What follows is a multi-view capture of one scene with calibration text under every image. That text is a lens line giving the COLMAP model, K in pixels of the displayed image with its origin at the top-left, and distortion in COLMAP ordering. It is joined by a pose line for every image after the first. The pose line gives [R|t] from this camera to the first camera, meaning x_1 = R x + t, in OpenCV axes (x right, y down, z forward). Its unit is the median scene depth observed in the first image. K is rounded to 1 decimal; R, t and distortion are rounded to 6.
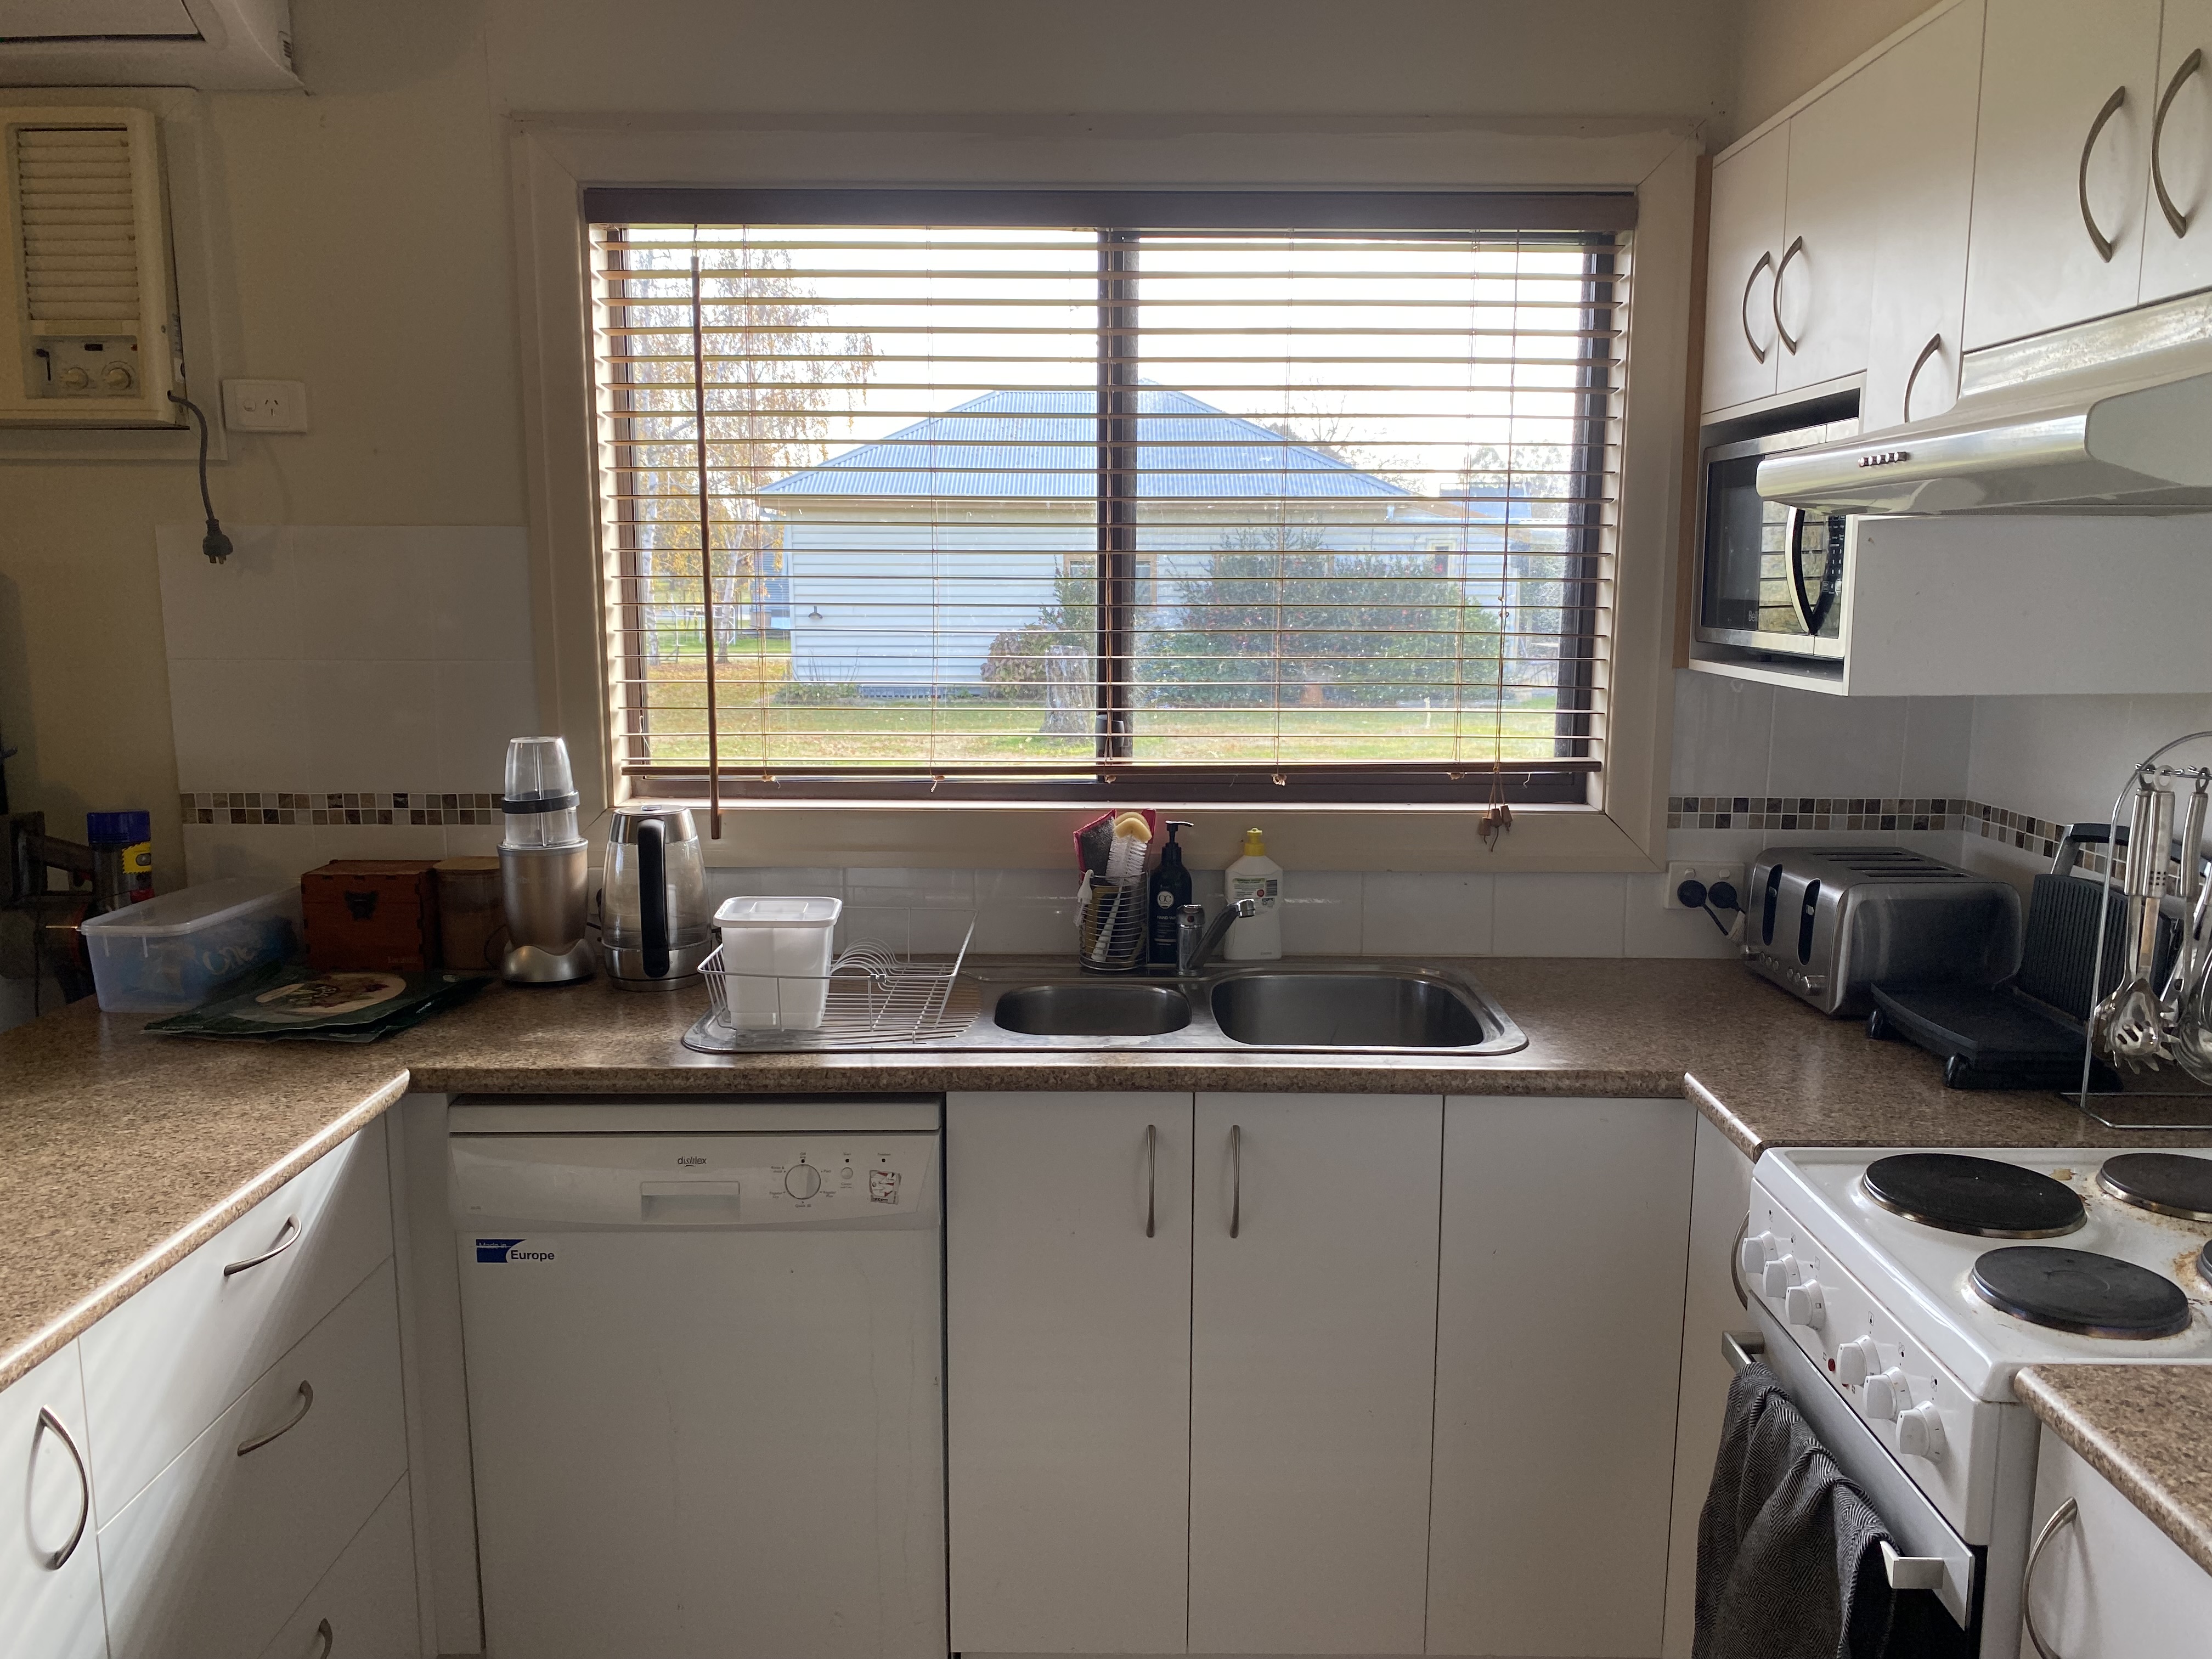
lens RADIAL K [[1676.0, 0, 1115.3], [0, 1676.0, 850.7], [0, 0, 1]] dist [0.064871, -0.120379]
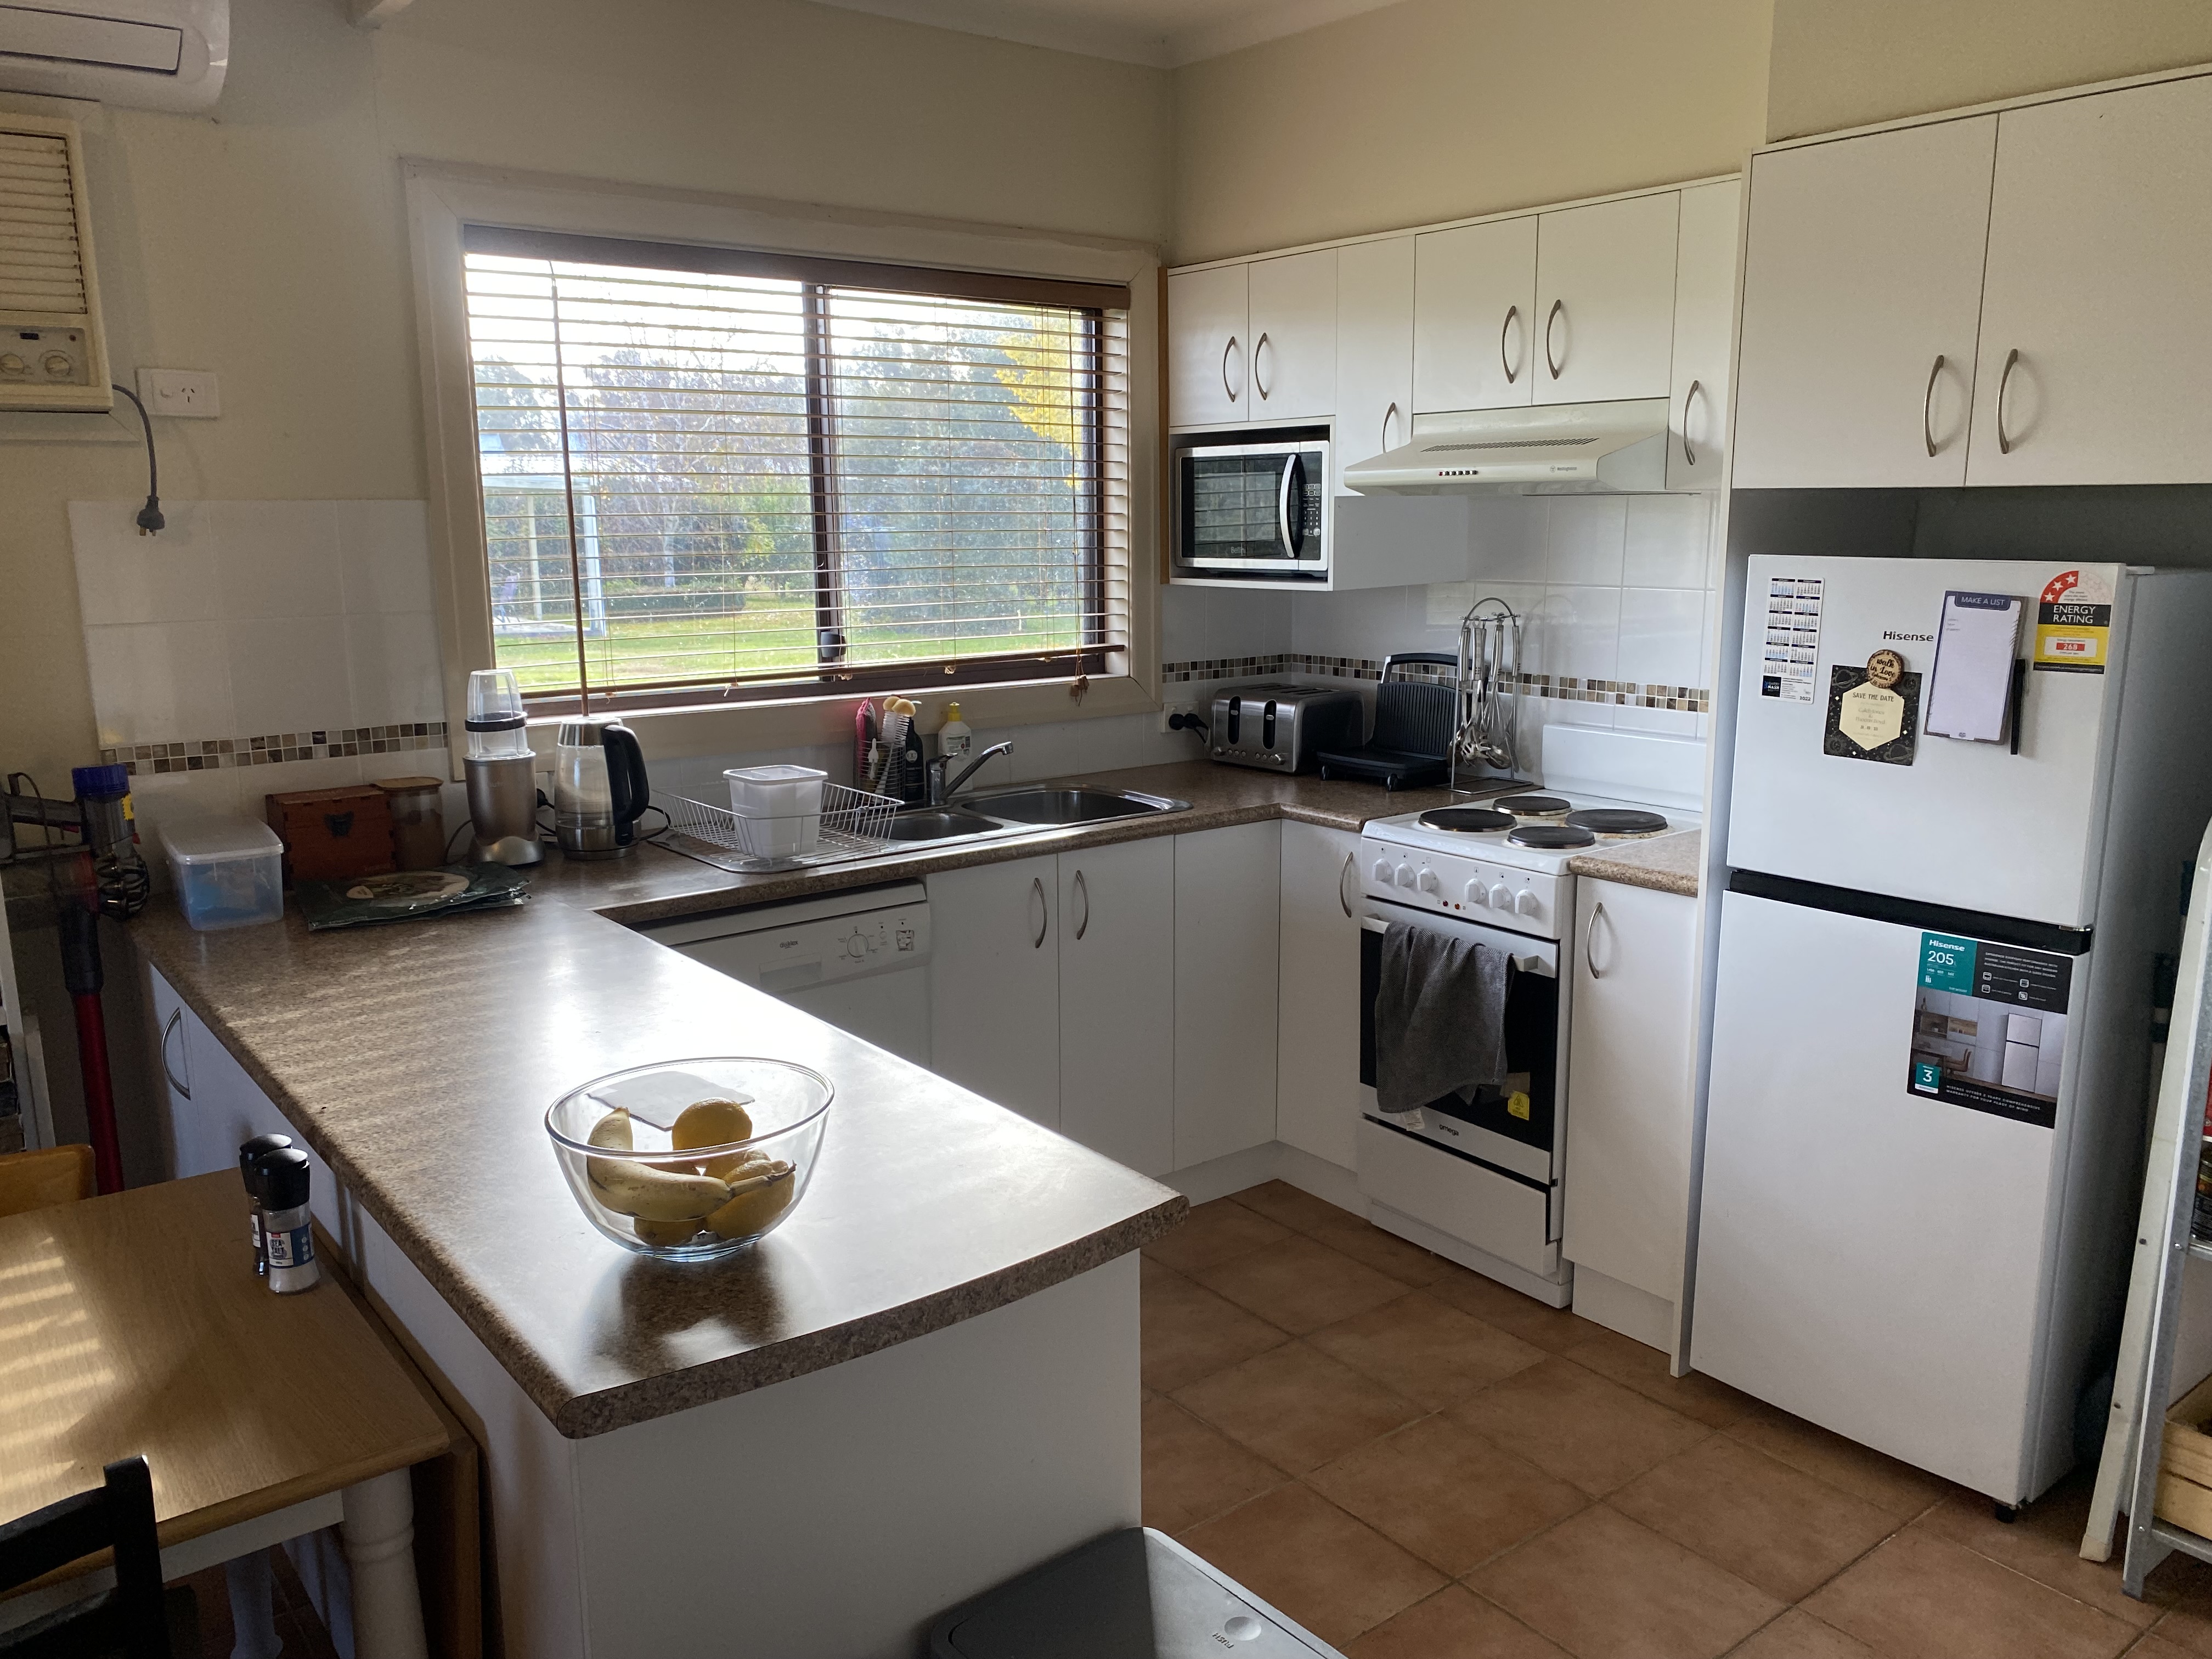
lens RADIAL K [[1676.0, 0, 1115.3], [0, 1676.0, 850.7], [0, 0, 1]] dist [0.064871, -0.120379]
pose [[0.782987, -0.133507, 0.607543, -0.715992], [0.112538, 0.990982, 0.072730, 0.024526], [-0.611774, 0.011425, 0.790950, -0.251742]]
